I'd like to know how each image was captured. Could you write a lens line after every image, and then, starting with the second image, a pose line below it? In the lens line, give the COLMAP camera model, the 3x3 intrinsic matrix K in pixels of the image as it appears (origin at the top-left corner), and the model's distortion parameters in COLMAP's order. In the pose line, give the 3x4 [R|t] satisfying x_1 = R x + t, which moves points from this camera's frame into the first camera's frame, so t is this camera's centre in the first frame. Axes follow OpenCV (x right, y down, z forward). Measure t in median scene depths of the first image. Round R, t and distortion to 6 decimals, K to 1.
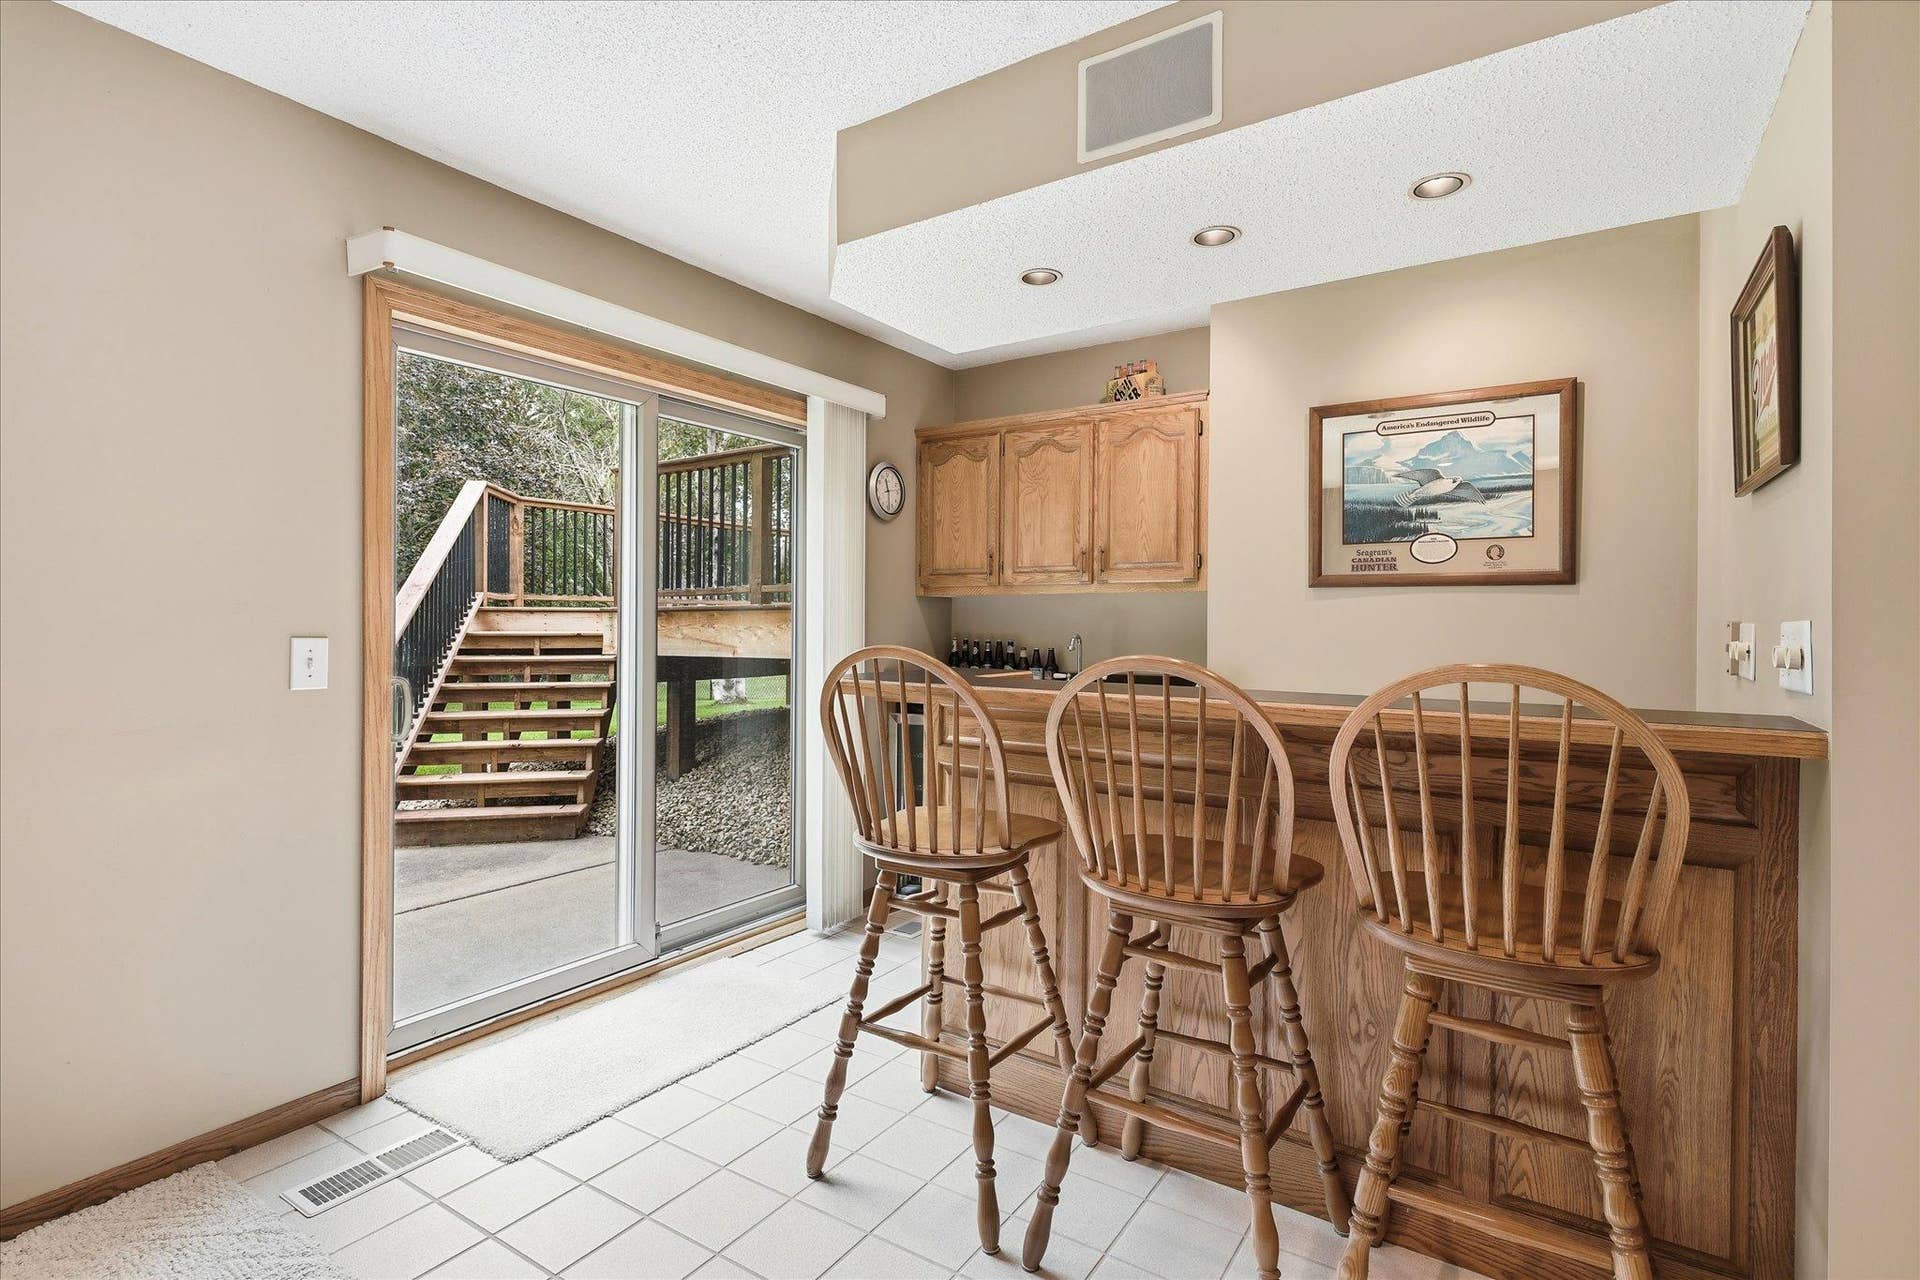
lens RADIAL K [[914.4, 0, 966.2], [0, 914.4, 626.4], [0, 0, 1]] dist [0.004252, -0.000049]
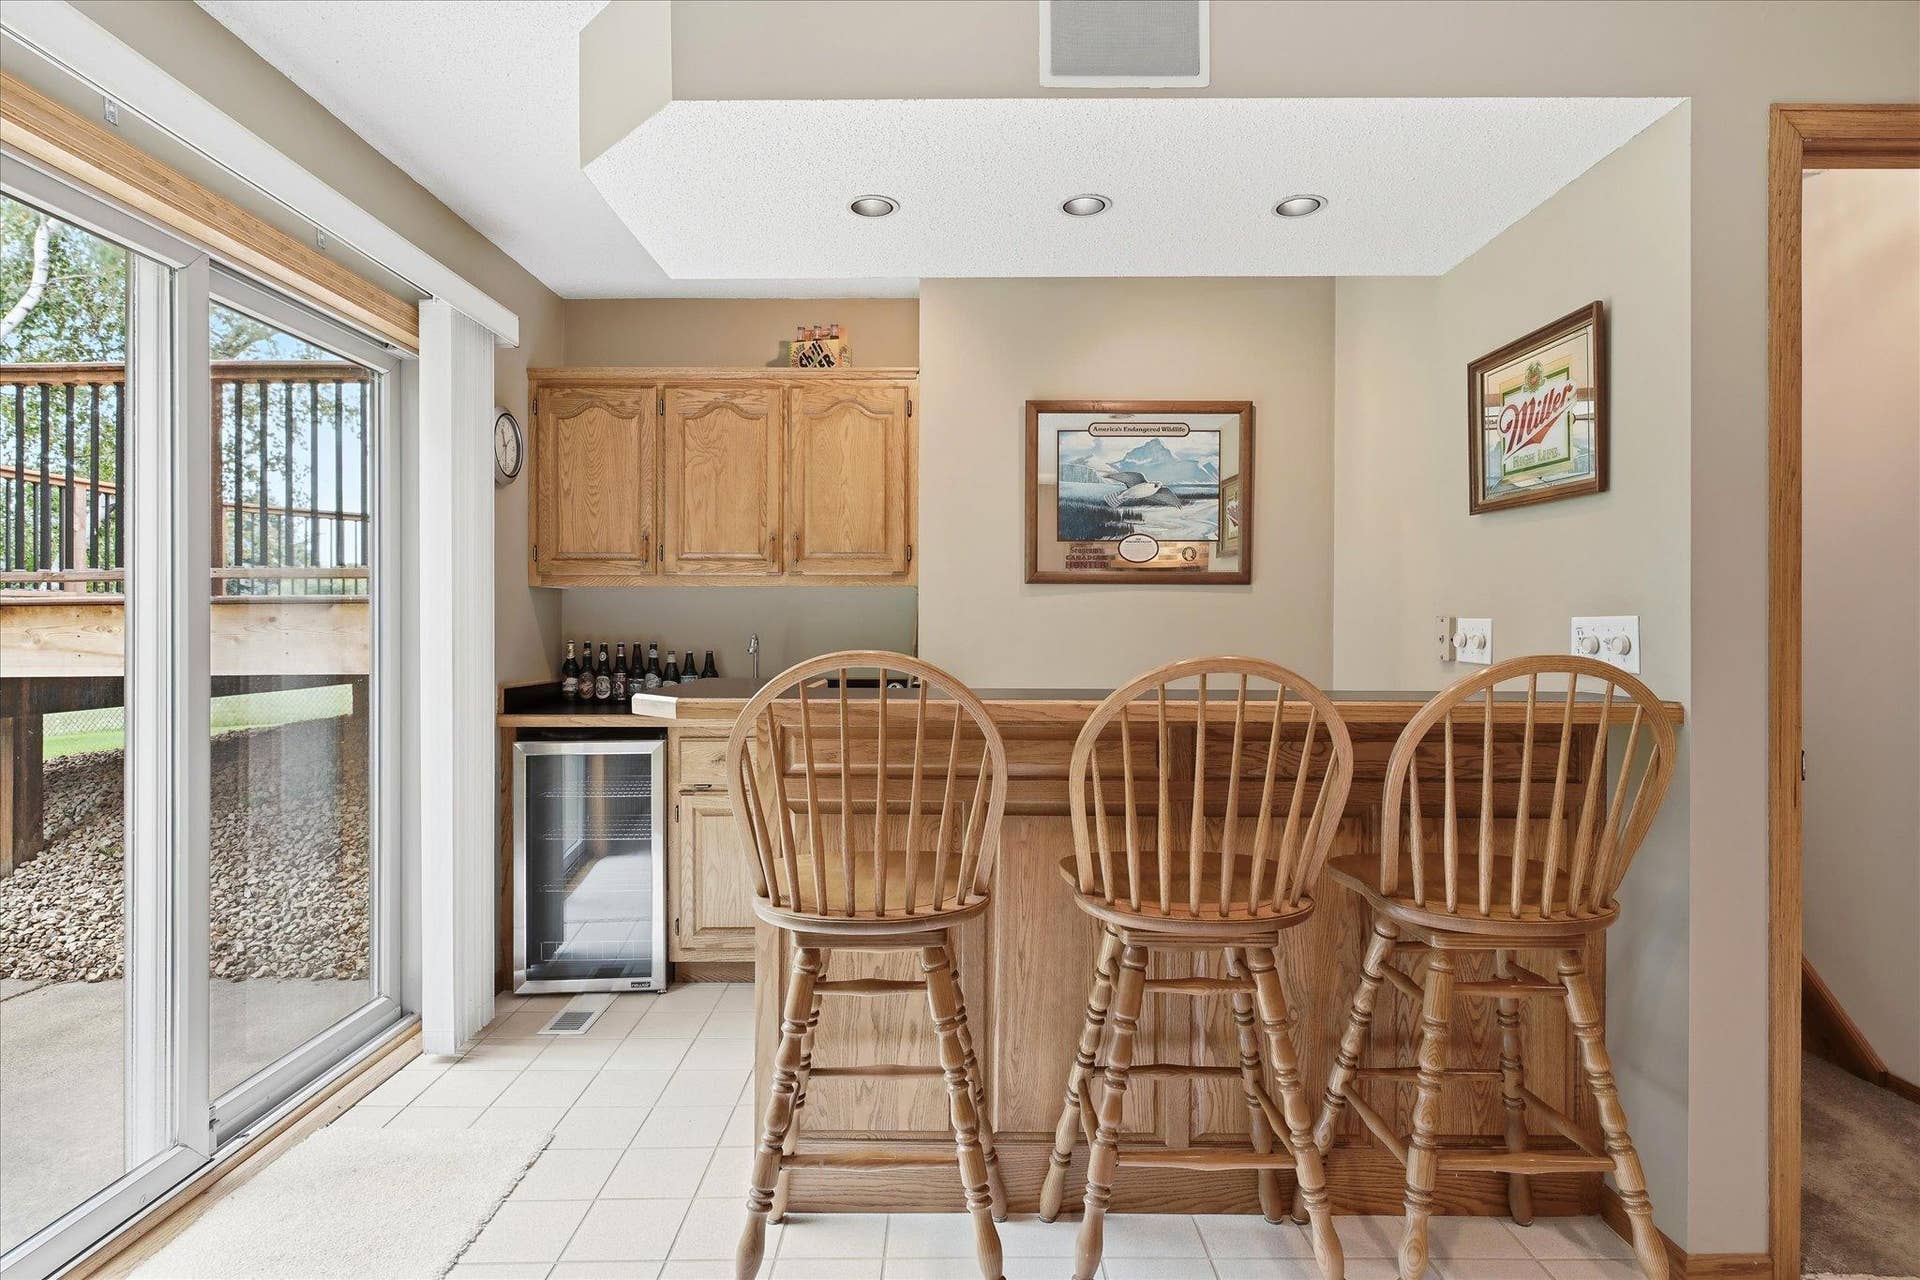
lens RADIAL K [[974.4, 0, 956.8], [0, 974.4, 630.5], [0, 0, 1]] dist [0.013109, -0.005552]
pose [[0.840424, -0.012609, 0.541783, -0.261890], [0.007726, 0.999906, 0.011288, -0.003750], [-0.541875, -0.005301, 0.840443, 0.157767]]
